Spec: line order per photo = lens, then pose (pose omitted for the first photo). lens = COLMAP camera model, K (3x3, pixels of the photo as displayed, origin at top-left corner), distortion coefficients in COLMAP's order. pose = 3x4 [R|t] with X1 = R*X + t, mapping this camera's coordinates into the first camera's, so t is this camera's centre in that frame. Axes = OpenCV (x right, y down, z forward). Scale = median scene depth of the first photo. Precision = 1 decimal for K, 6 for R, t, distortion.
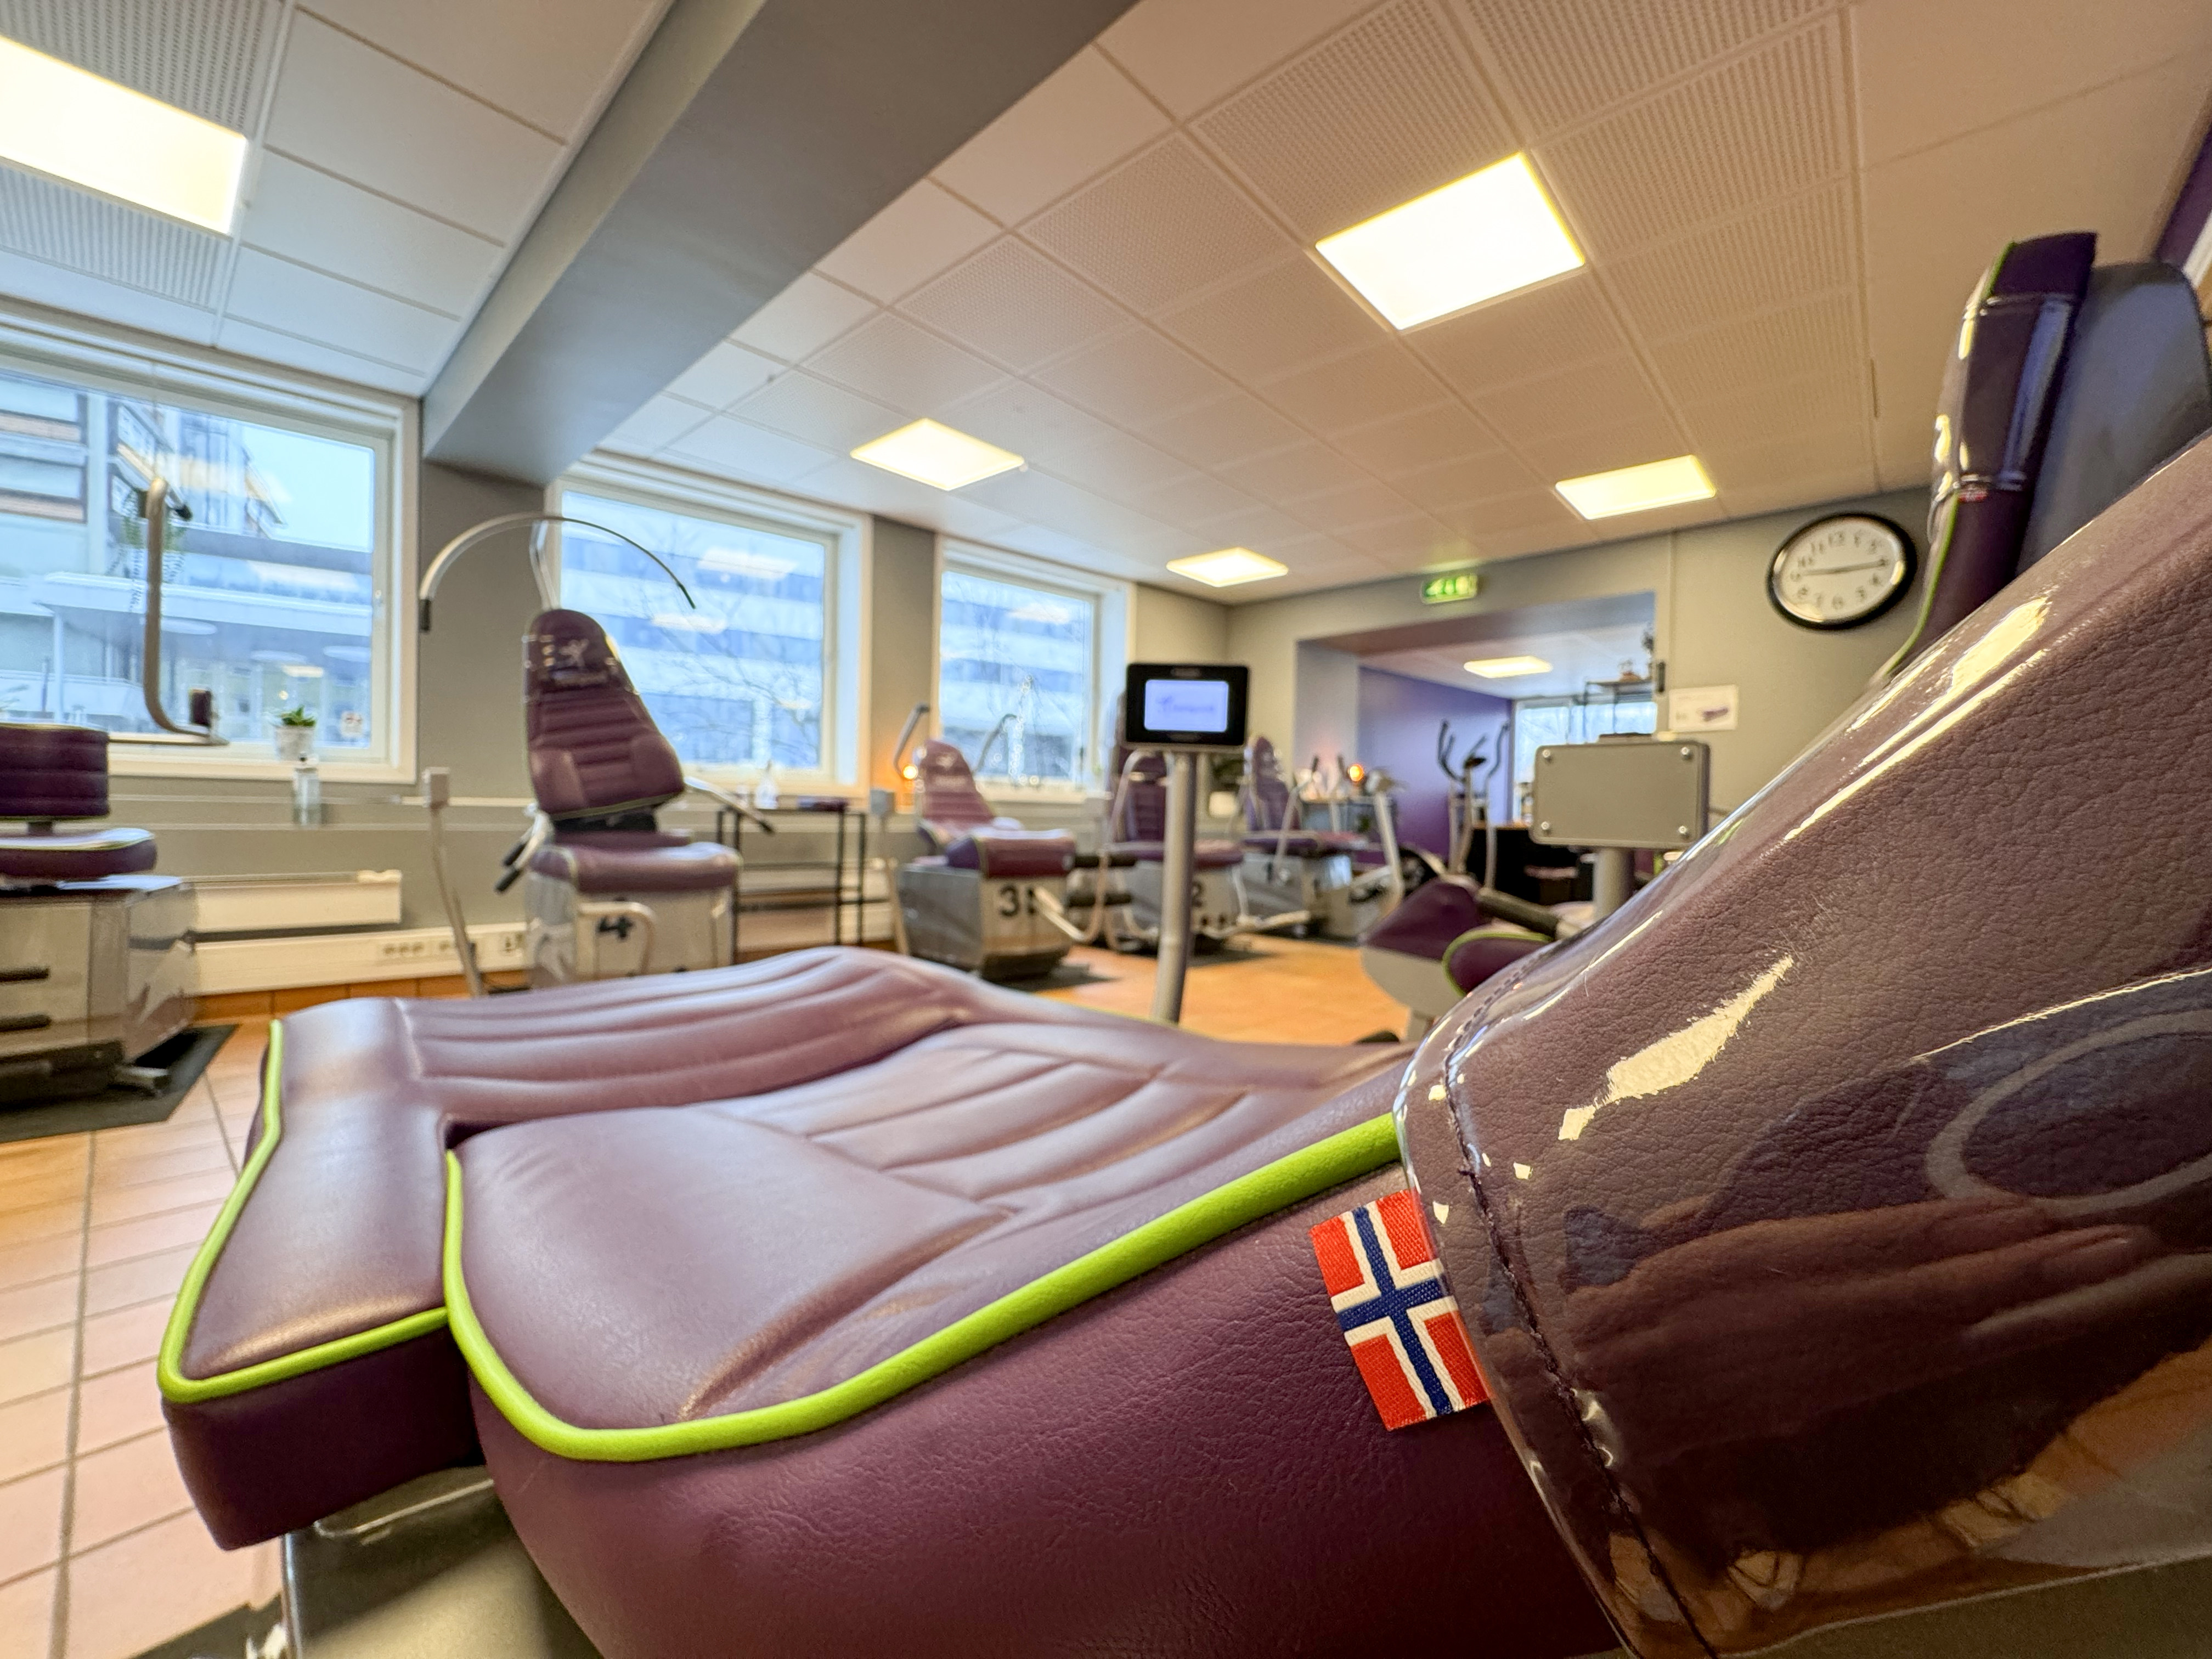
lens RADIAL K [[898.9, 0, 1106.0], [0, 898.9, 829.5], [0, 0, 1]] dist [-0.000636, -0.000108]
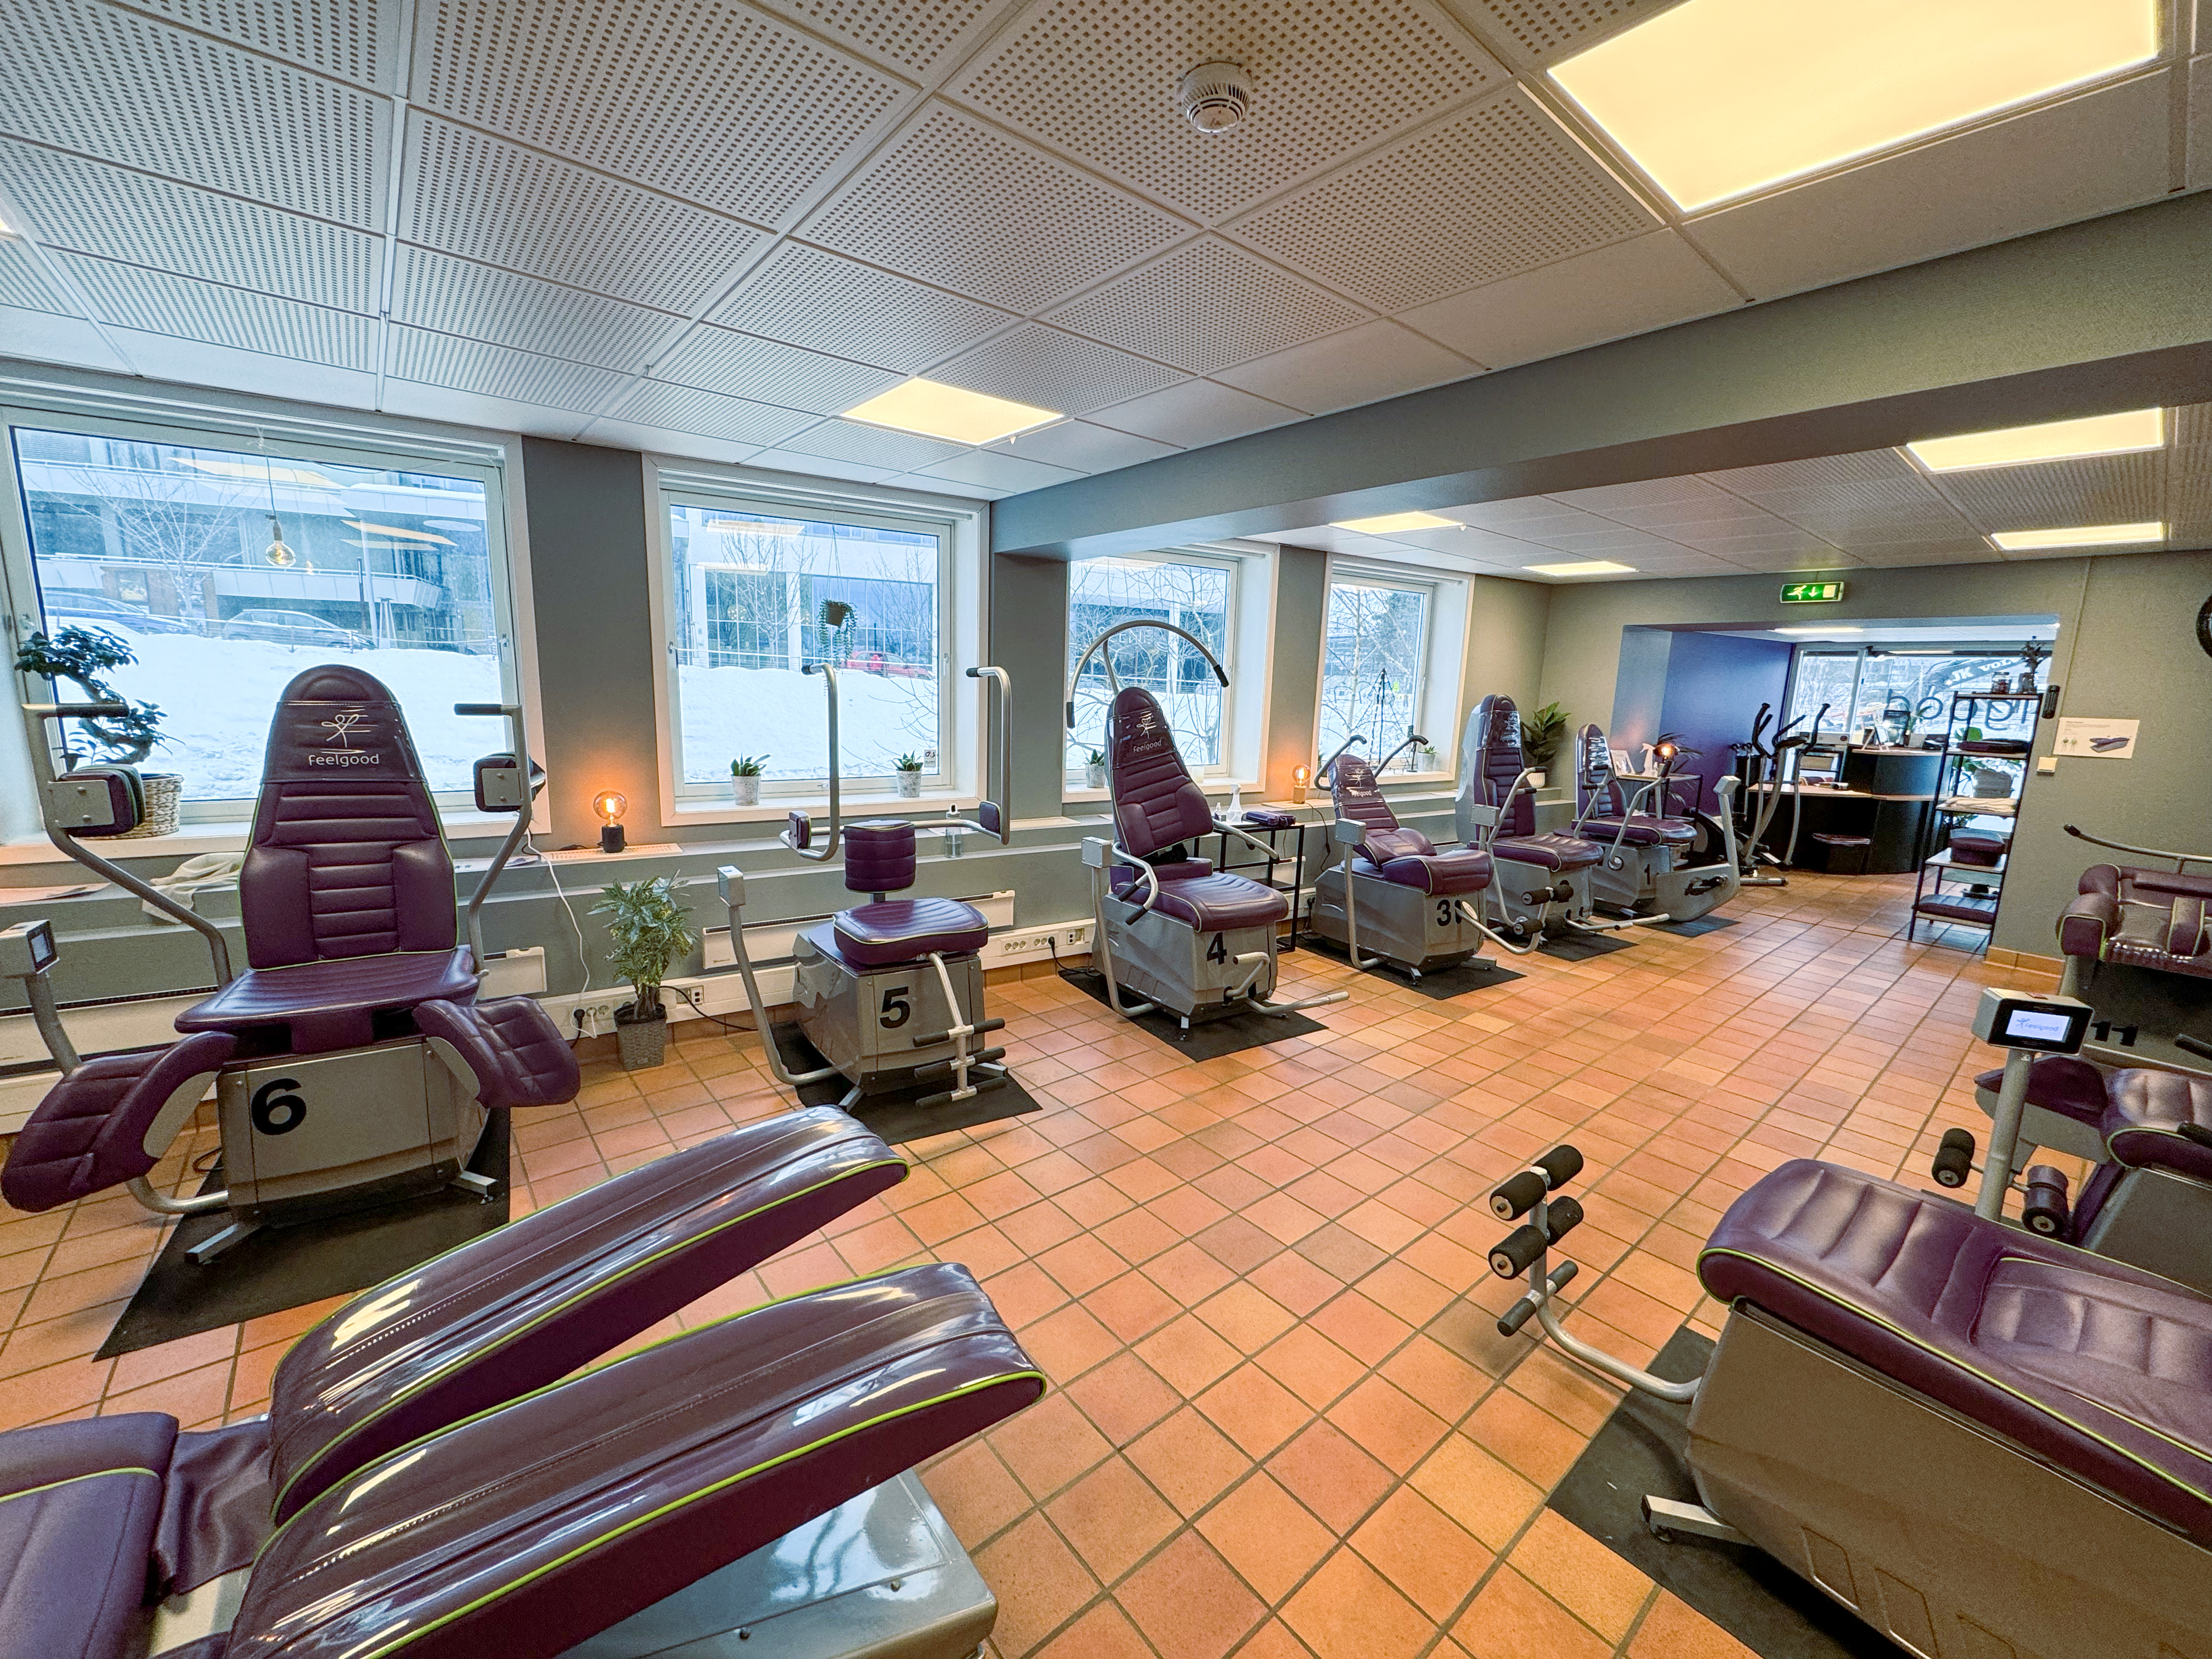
lens RADIAL K [[879.4, 0, 1106.0], [0, 879.4, 829.5], [0, 0, 1]] dist [-0.000794, 0.000052]
pose [[0.989531, 0.033315, -0.140422, -0.391239], [-0.012036, 0.988652, 0.149742, -0.201868], [0.143817, -0.146485, 0.978703, -0.215293]]
